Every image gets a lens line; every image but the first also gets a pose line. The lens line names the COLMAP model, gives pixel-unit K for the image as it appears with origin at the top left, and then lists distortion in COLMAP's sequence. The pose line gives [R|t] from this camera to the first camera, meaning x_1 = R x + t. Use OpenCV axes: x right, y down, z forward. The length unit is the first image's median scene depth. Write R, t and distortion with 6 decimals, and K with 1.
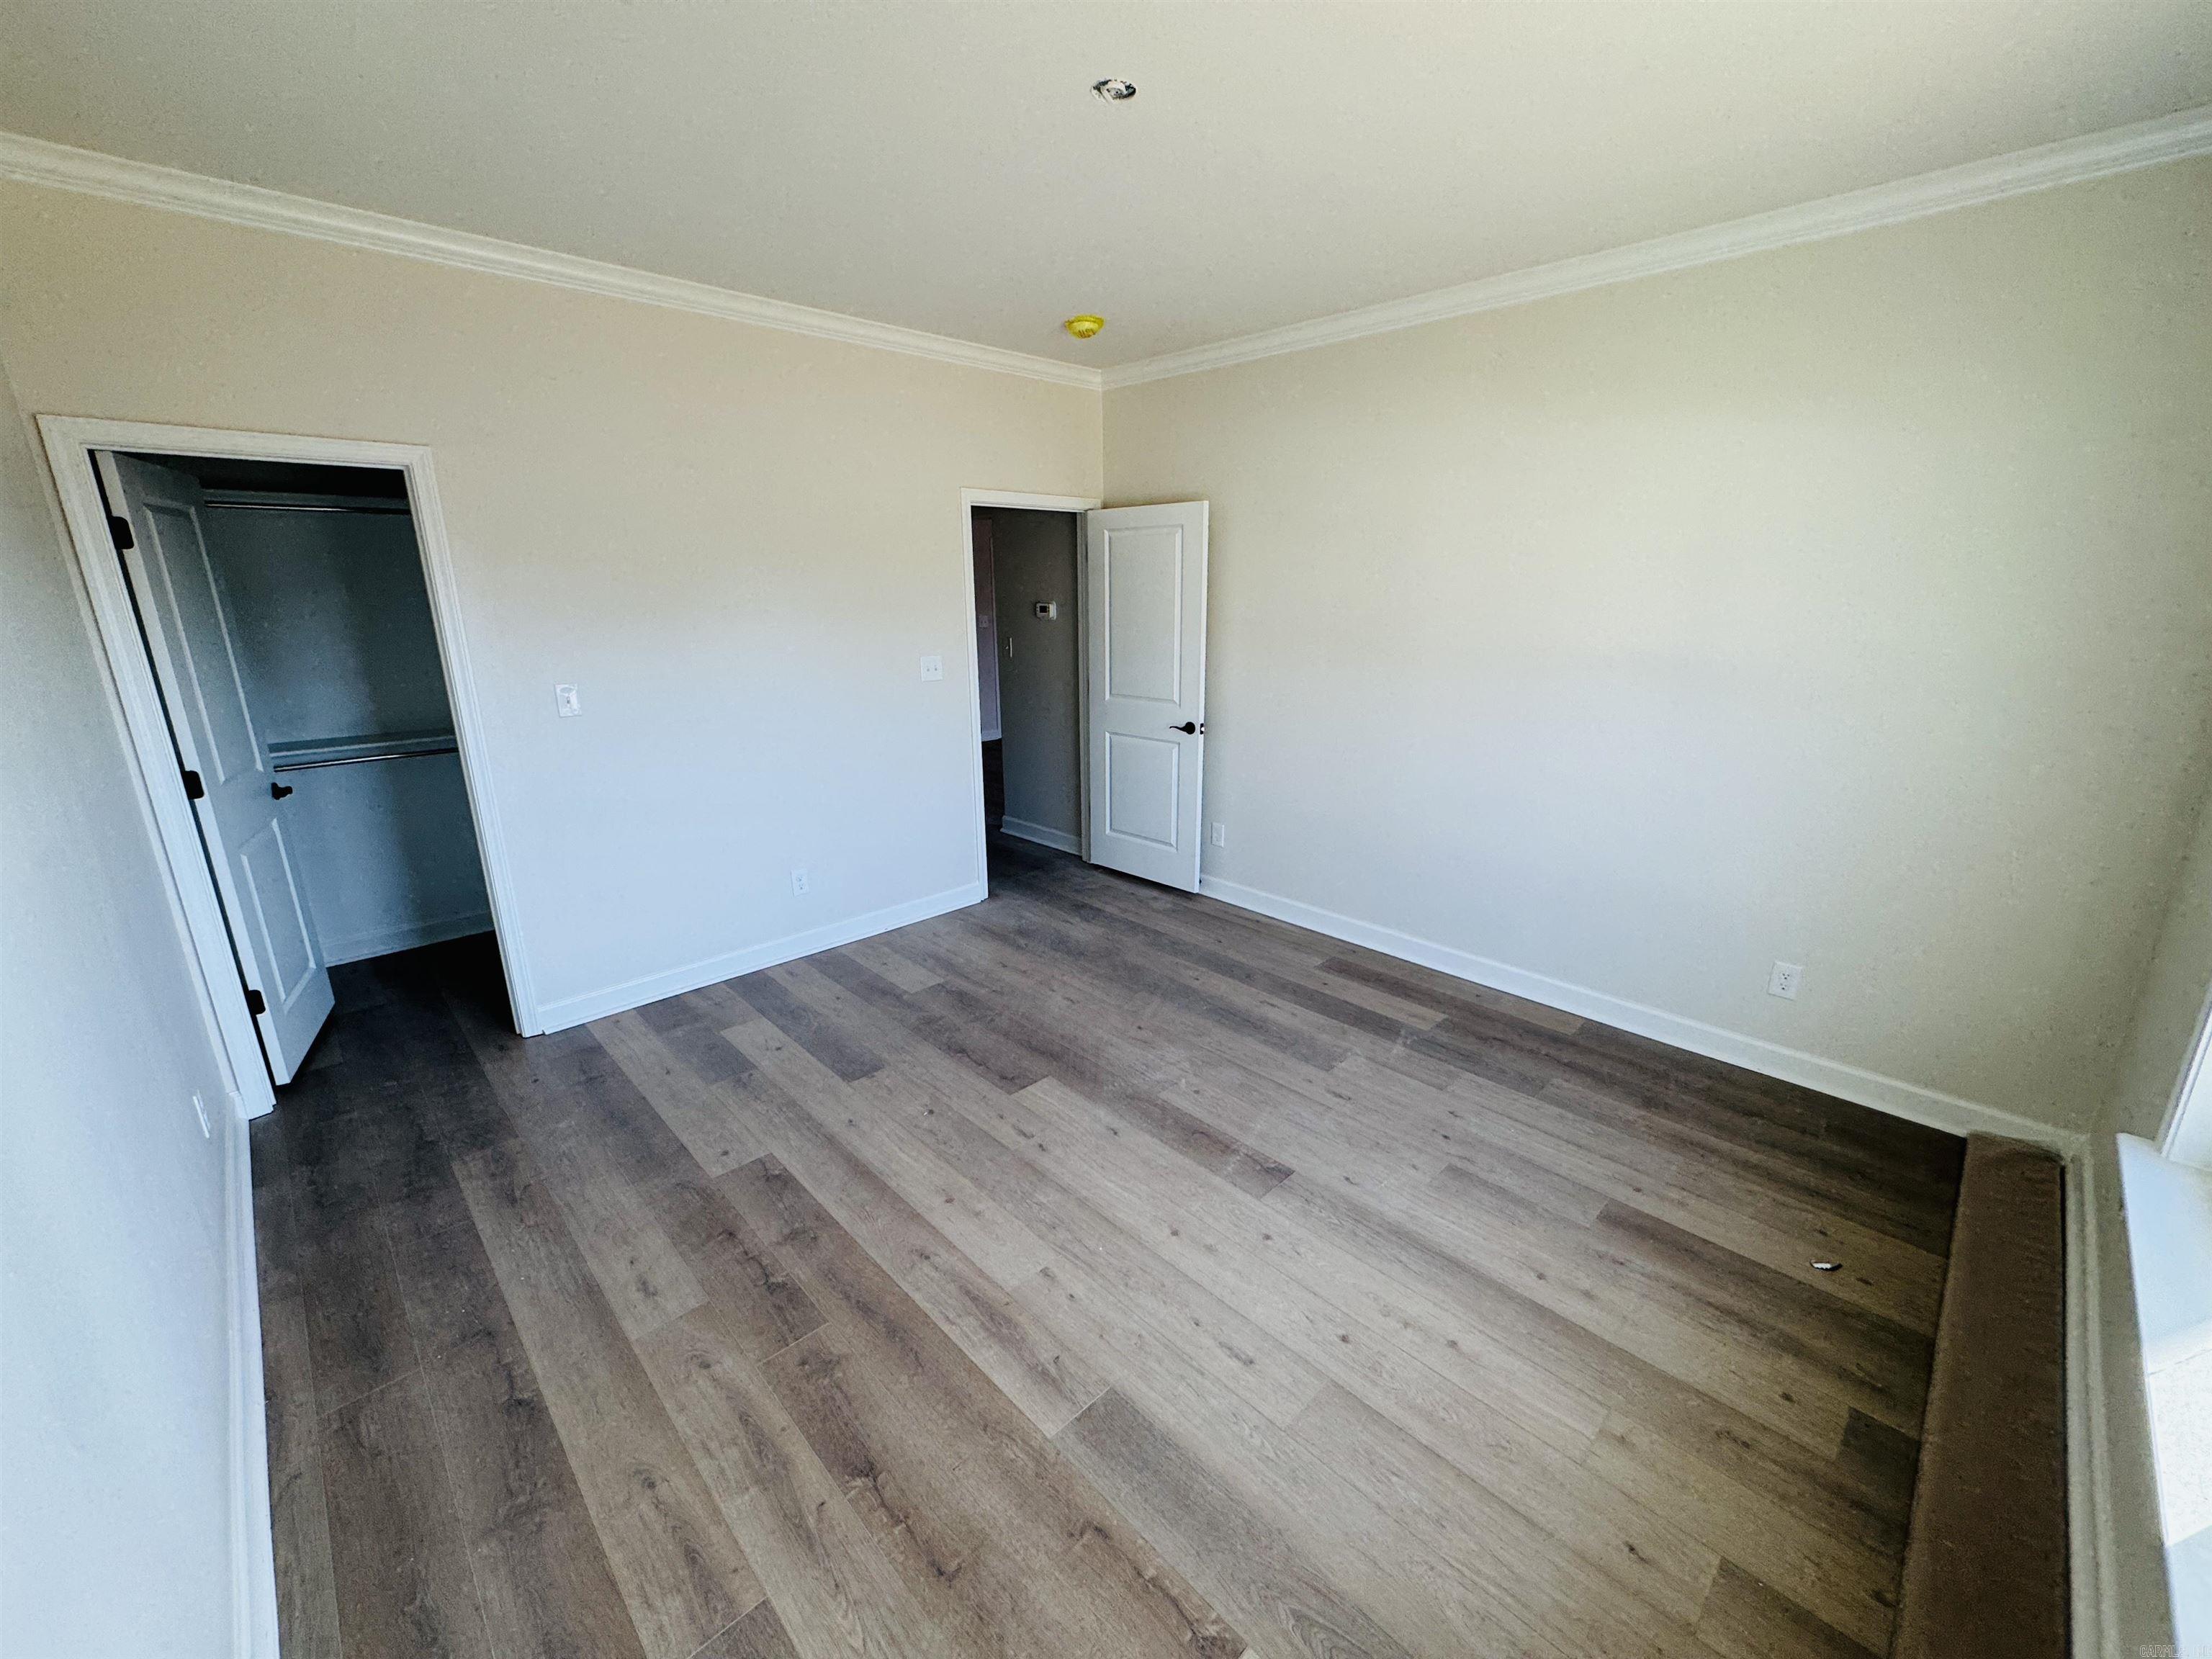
lens RADIAL K [[890.2, 0, 1110.7], [0, 890.2, 824.7], [0, 0, 1]] dist [-0.000555, 0.000314]
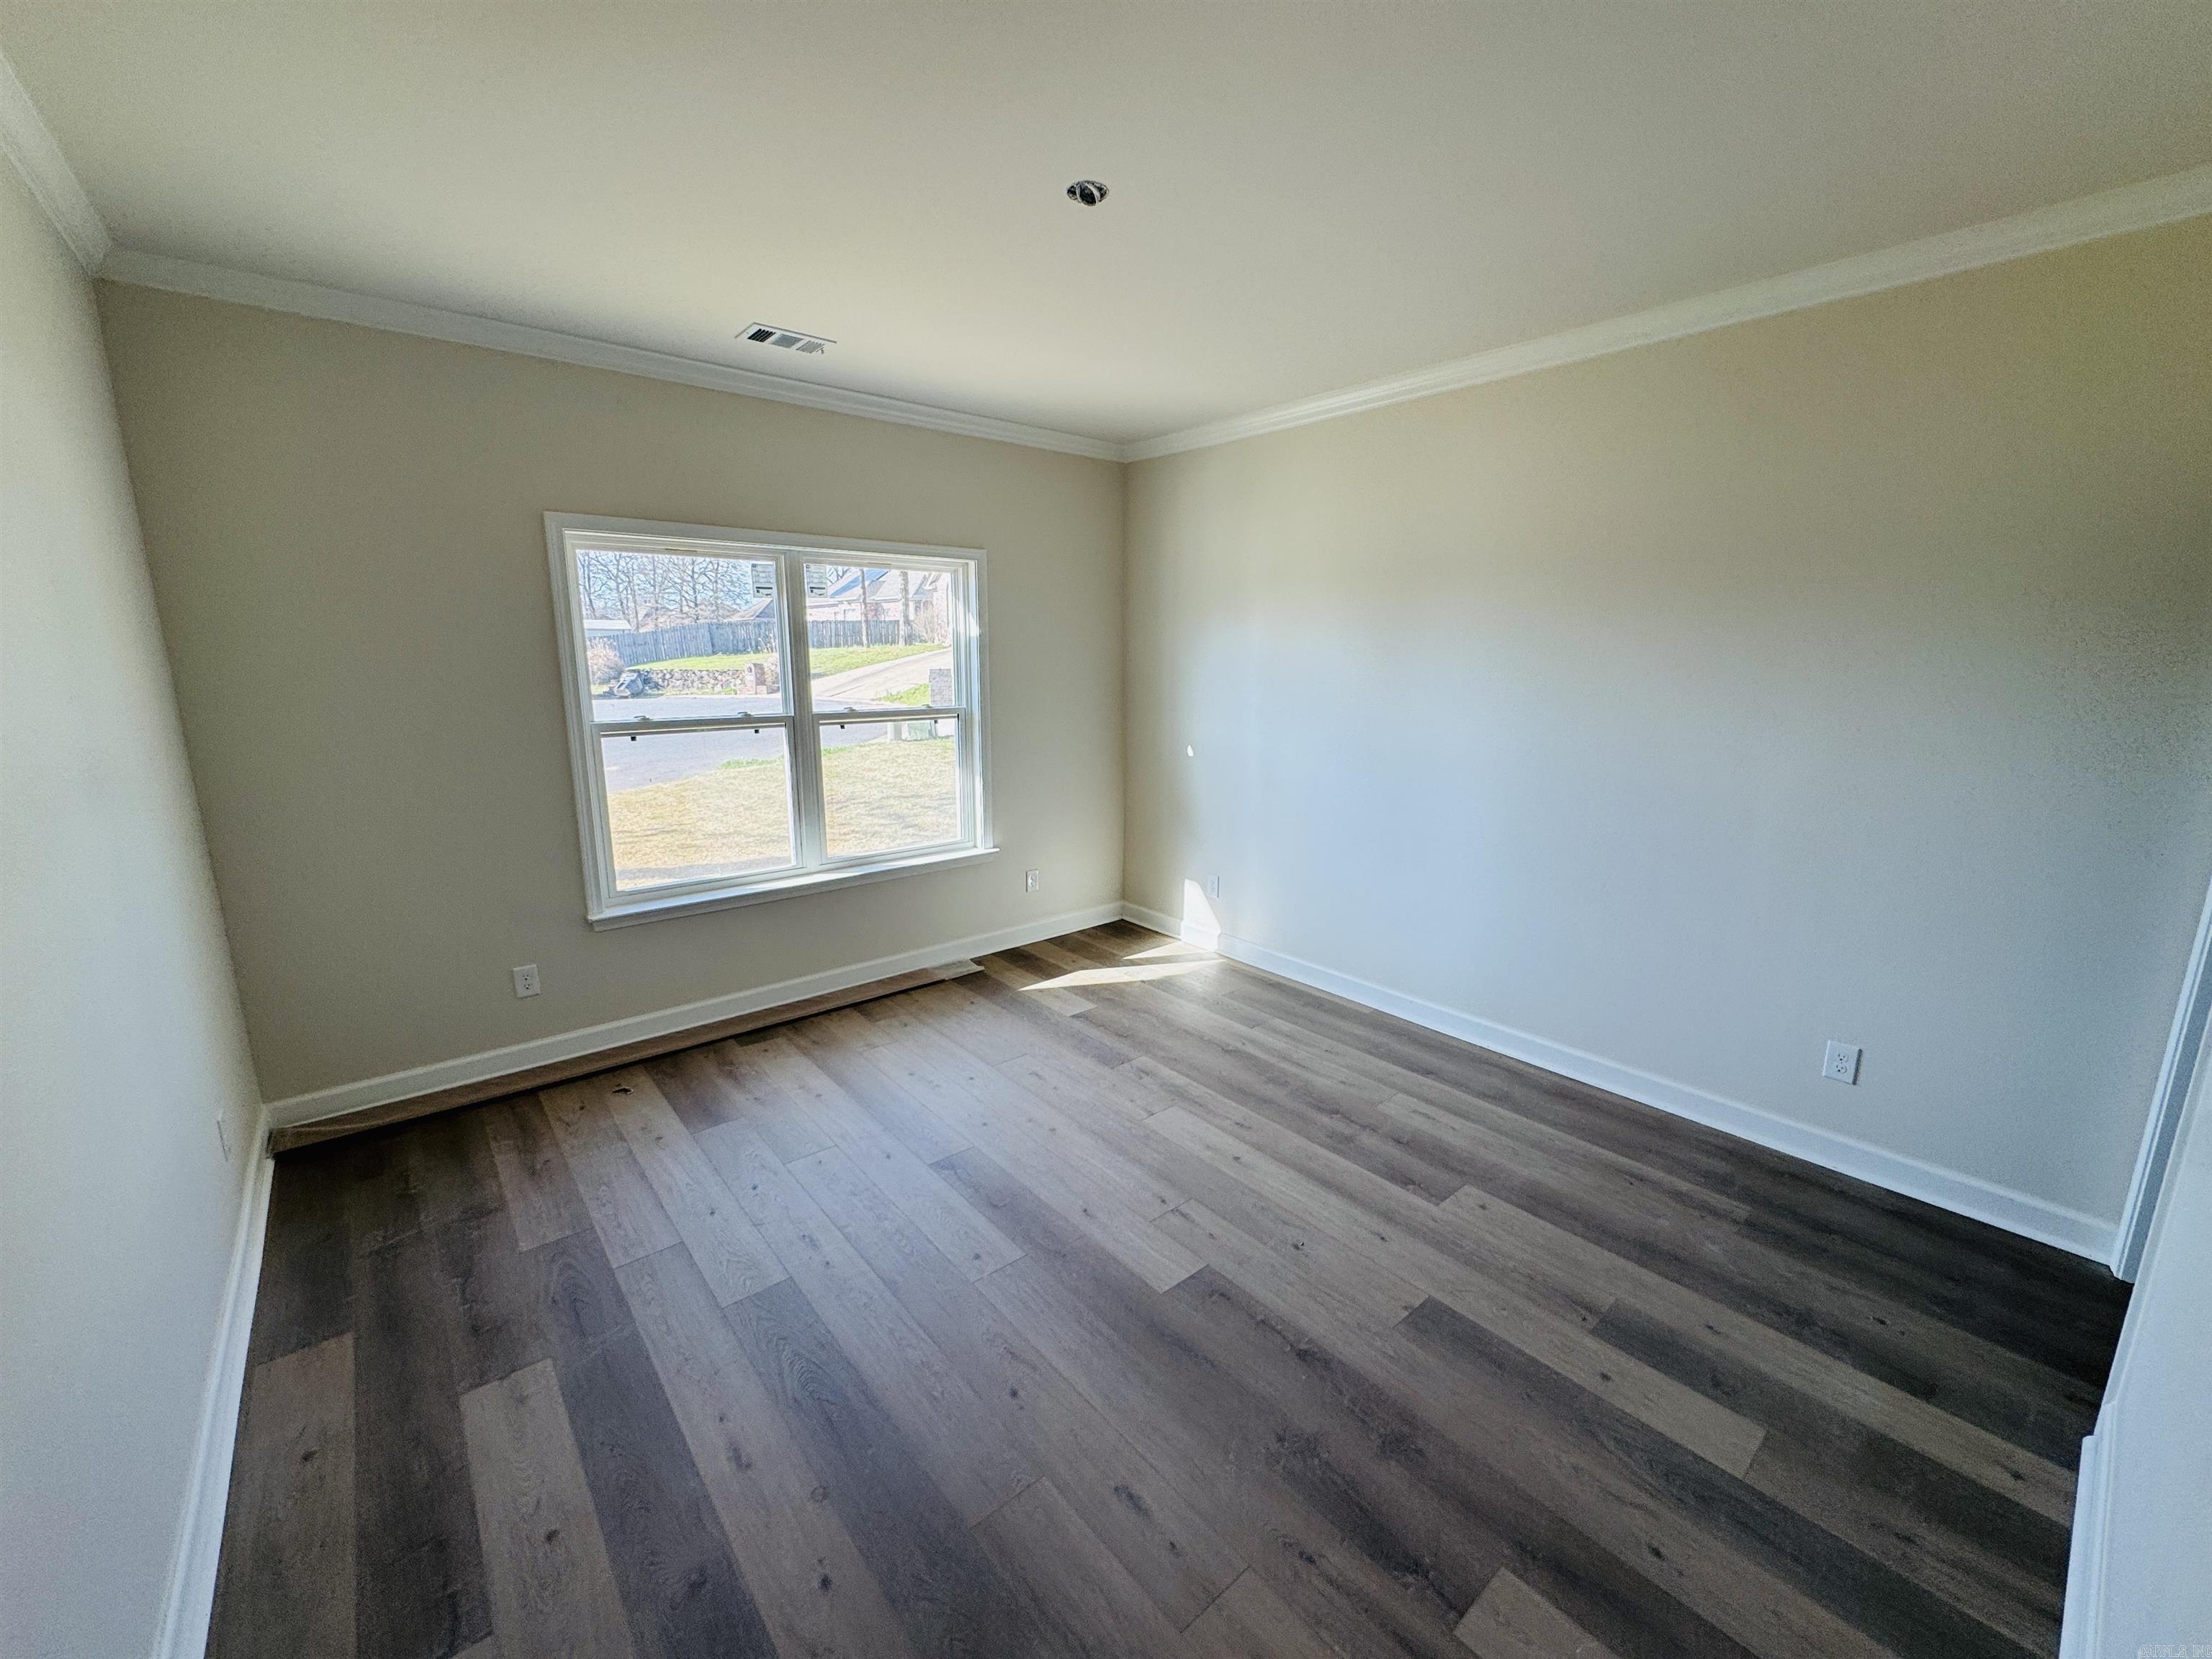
lens RADIAL K [[890.2, 0, 1112.3], [0, 890.2, 828.8], [0, 0, 1]] dist [-0.000555, 0.000314]
pose [[-0.997970, -0.012213, 0.062510, -0.083988], [0.017290, 0.892646, 0.450427, -0.483864], [-0.061300, 0.450594, -0.890622, 1.816076]]
